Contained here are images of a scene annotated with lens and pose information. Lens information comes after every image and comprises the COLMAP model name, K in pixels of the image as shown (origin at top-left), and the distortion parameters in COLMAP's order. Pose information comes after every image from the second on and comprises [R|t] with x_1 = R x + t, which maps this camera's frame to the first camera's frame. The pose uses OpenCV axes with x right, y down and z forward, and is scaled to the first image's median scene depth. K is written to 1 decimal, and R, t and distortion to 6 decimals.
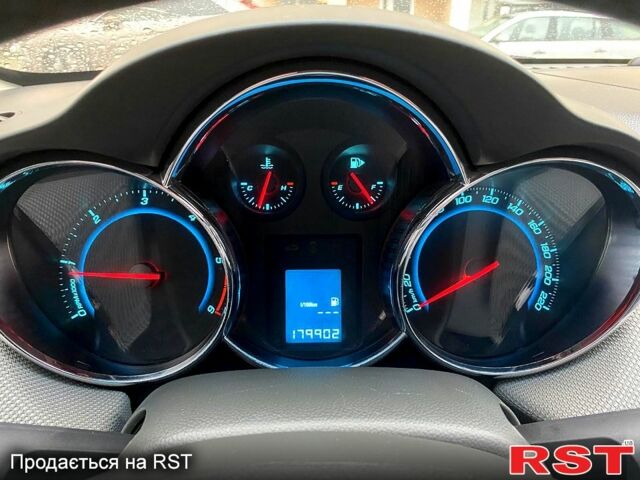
lens RADIAL K [[504.9, 0, 320.0], [0, 504.9, 240.0], [0, 0, 1]] dist [0.124611, -0.001673]
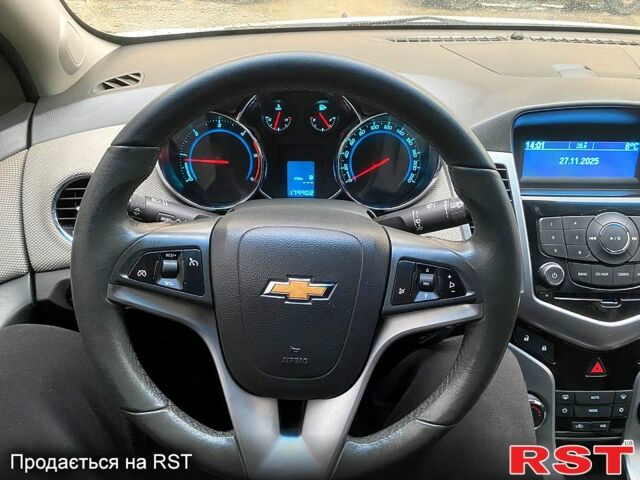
lens RADIAL K [[504.9, 0, 320.0], [0, 504.9, 240.0], [0, 0, 1]] dist [0.124611, -0.001673]
pose [[0.999714, 0.018518, -0.015147, 0.102938], [-0.015757, 0.986081, 0.165515, 0.032807], [0.018001, -0.165229, 0.986091, -1.092533]]
